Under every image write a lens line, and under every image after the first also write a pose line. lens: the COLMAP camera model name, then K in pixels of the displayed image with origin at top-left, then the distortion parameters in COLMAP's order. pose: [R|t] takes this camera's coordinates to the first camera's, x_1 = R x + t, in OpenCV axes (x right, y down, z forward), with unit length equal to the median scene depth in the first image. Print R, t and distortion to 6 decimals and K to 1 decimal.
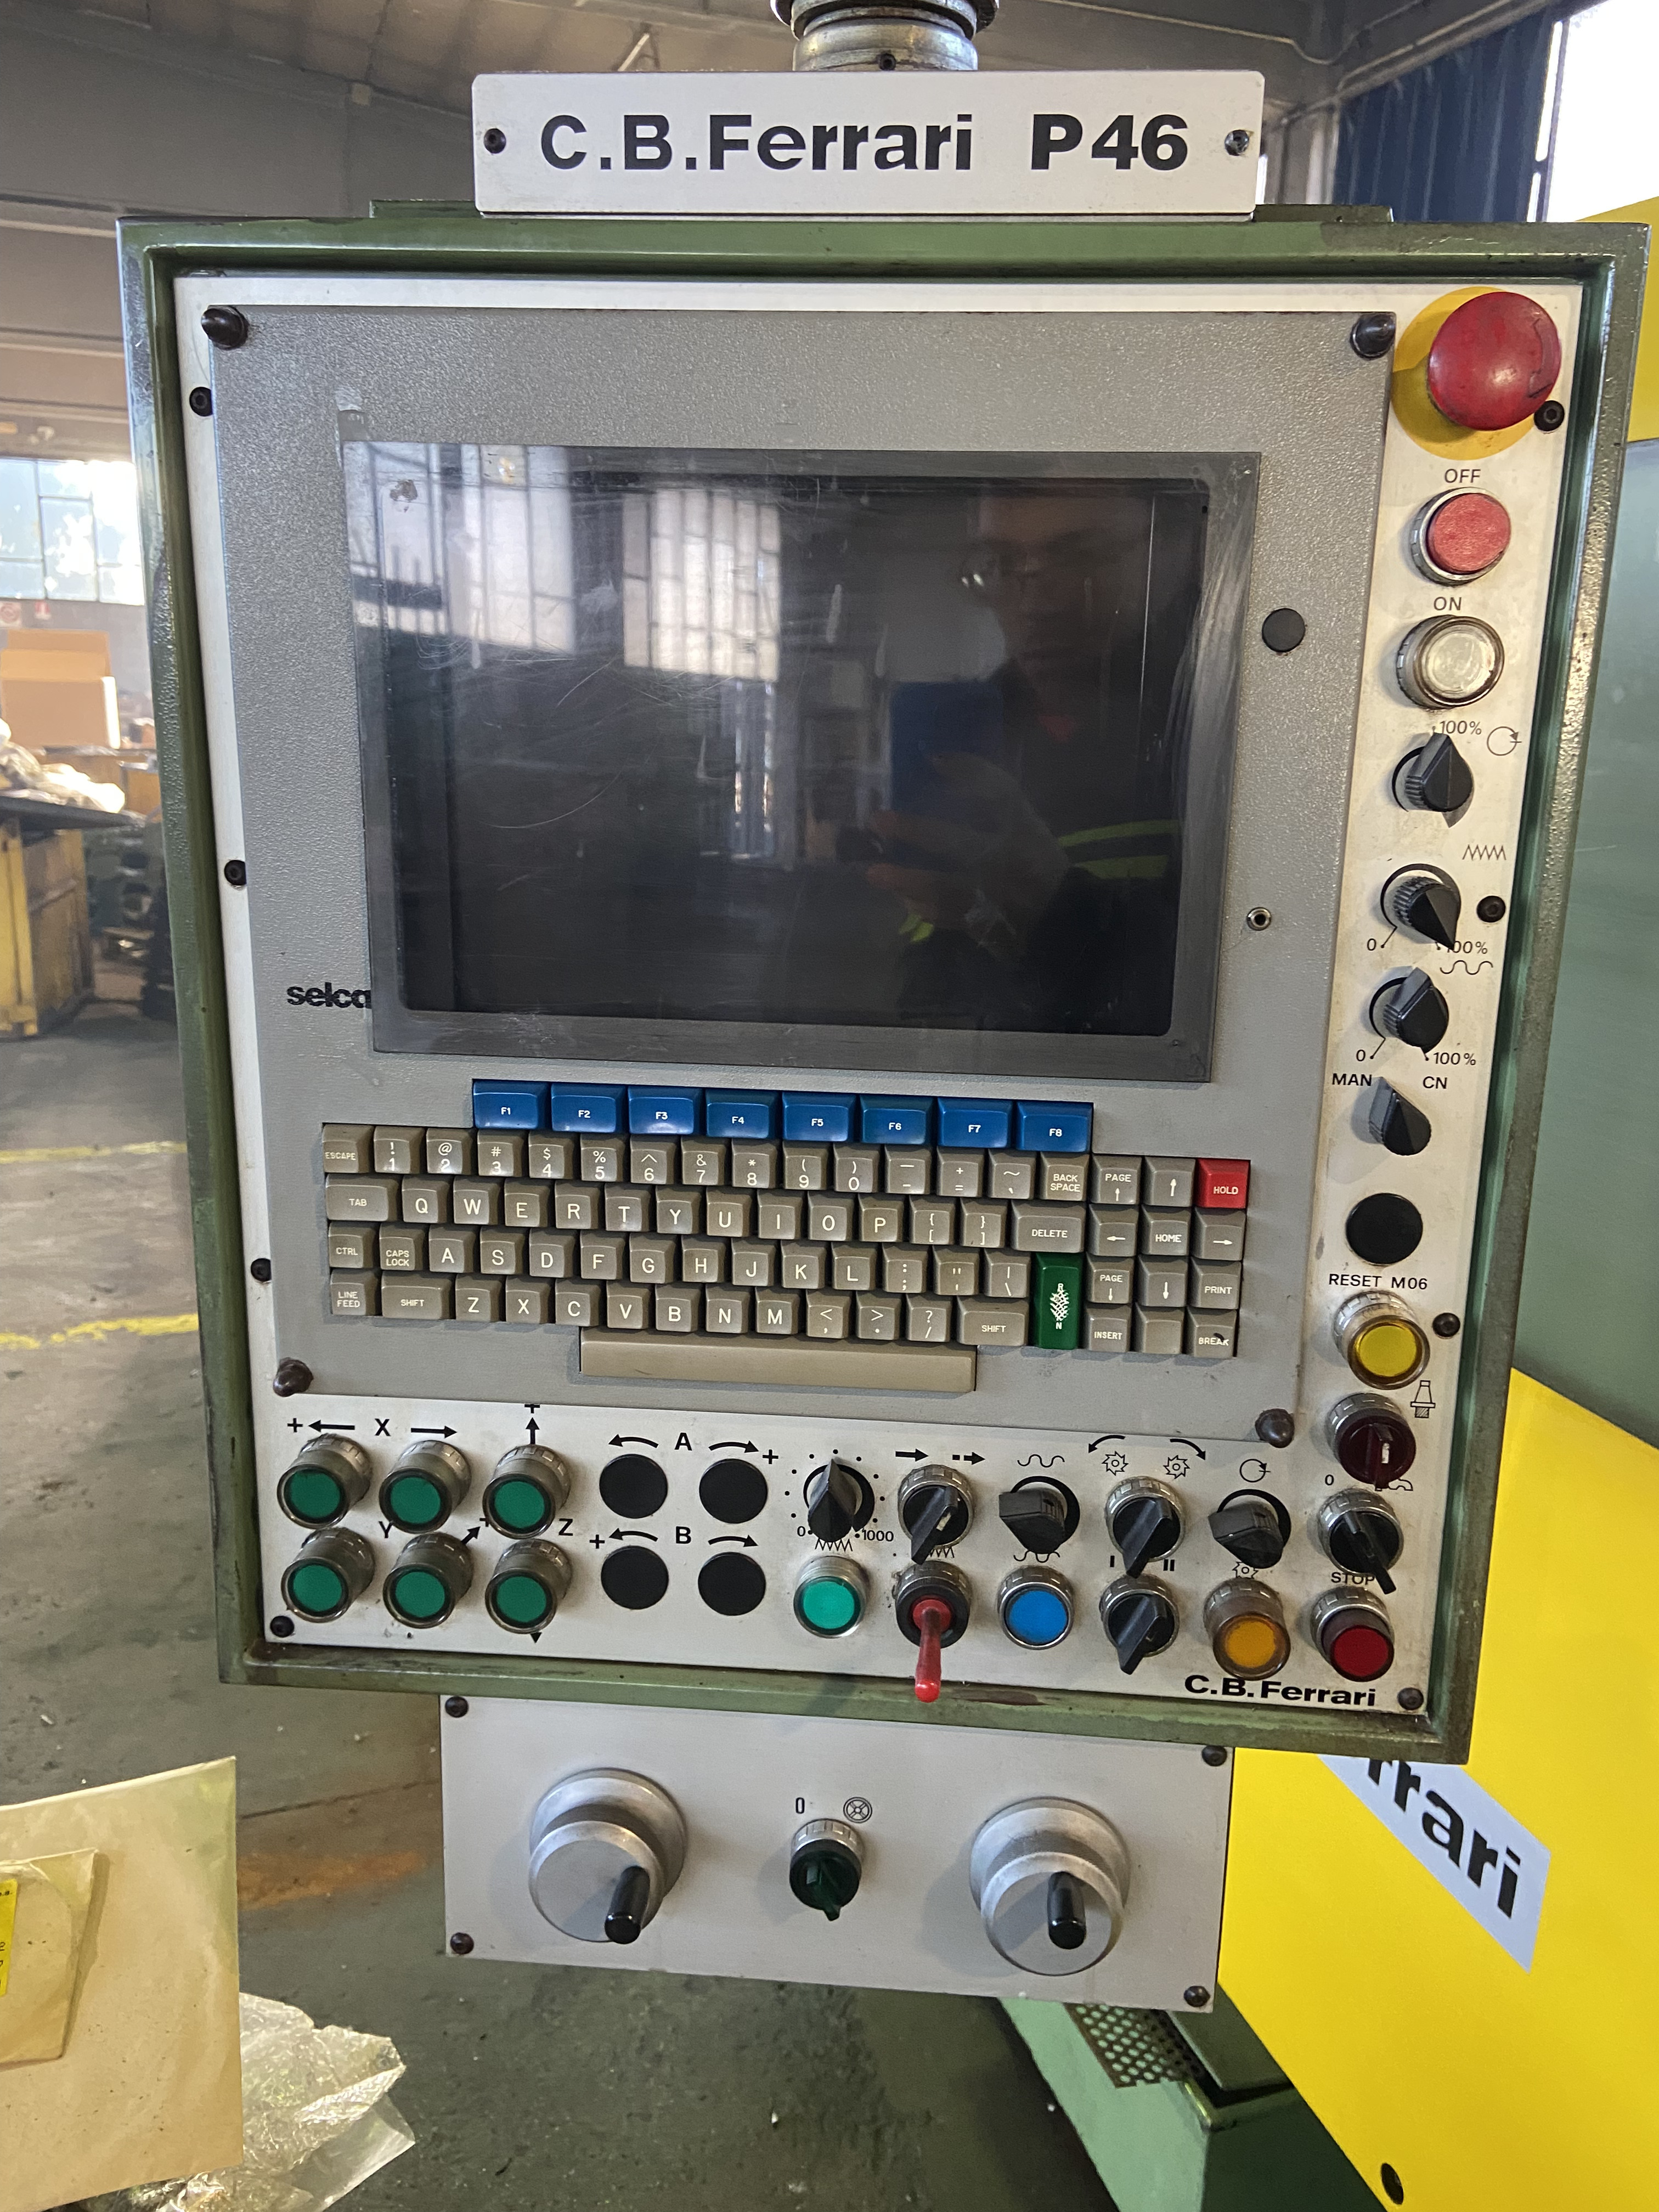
lens RADIAL K [[1659.5, 0, 829.5], [0, 1659.5, 1106.0], [0, 0, 1]] dist [0.137066, -0.168586]
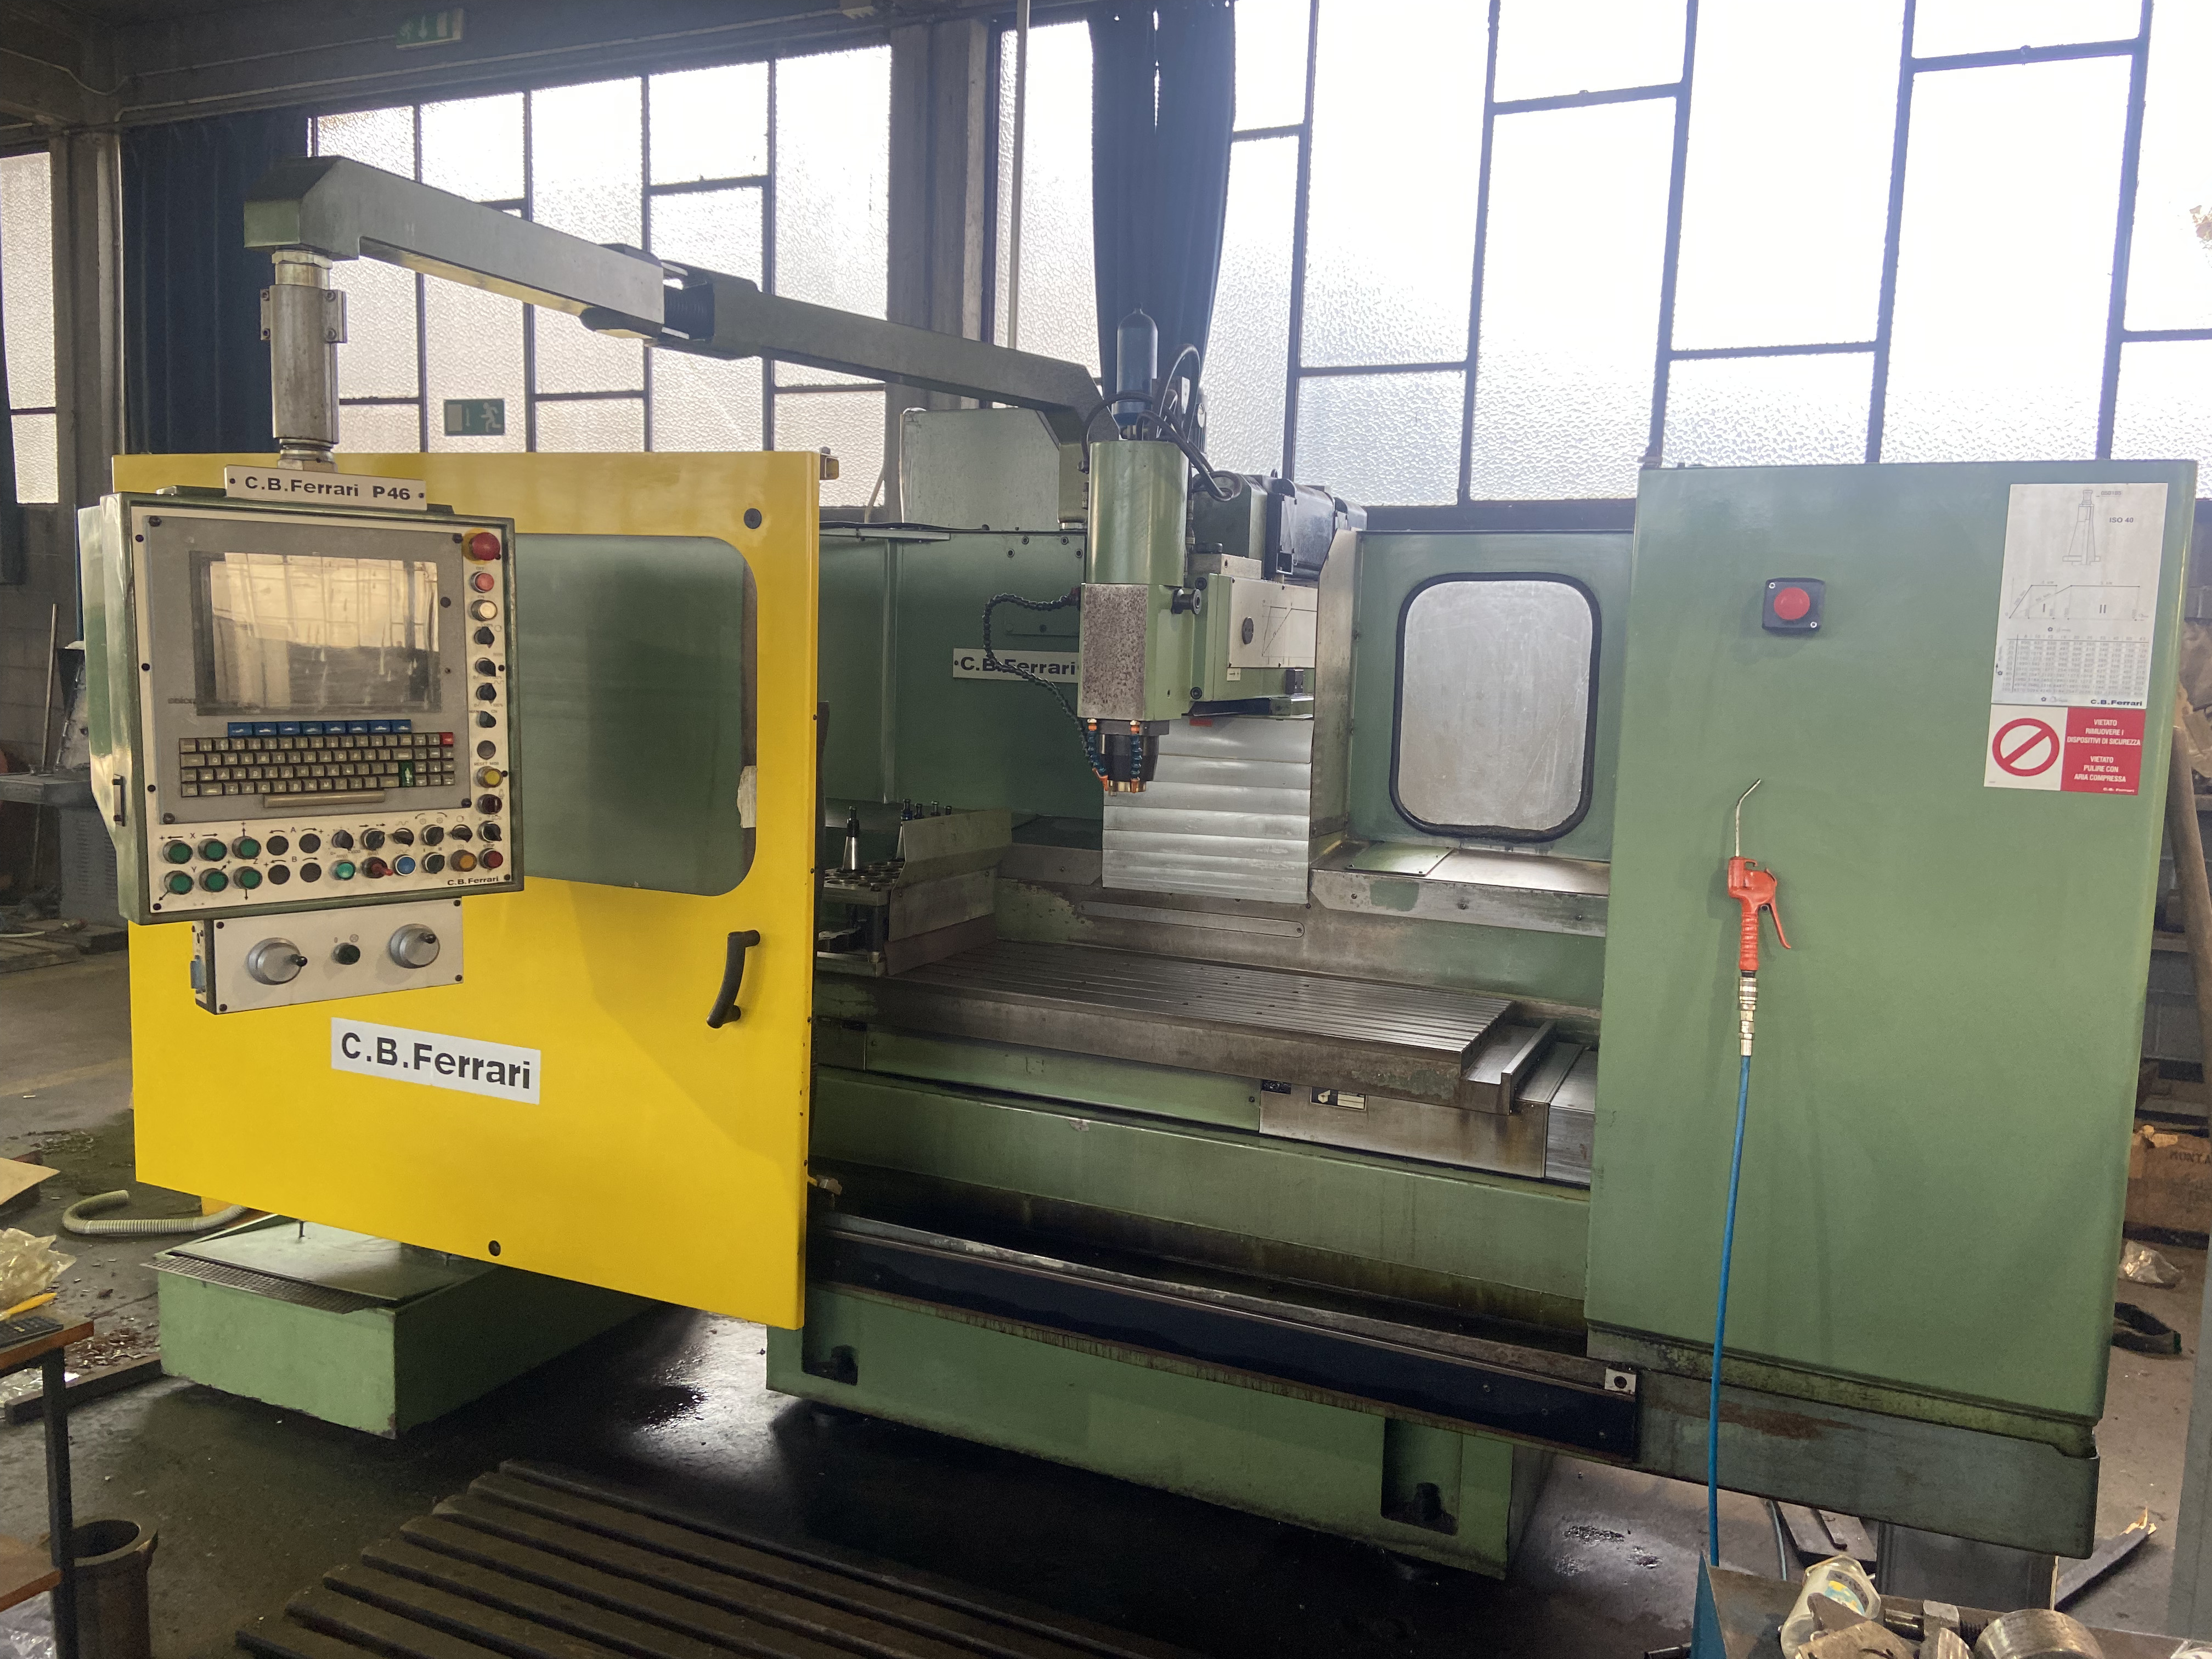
lens RADIAL K [[1658.7, 0, 1106.0], [0, 1658.7, 829.5], [0, 0, 1]] dist [0.037478, -0.025622]
pose [[0.699354, -0.089577, 0.709140, -1.347393], [0.154585, 0.987591, -0.027700, 0.551711], [-0.697860, 0.128995, 0.704523, -2.564799]]
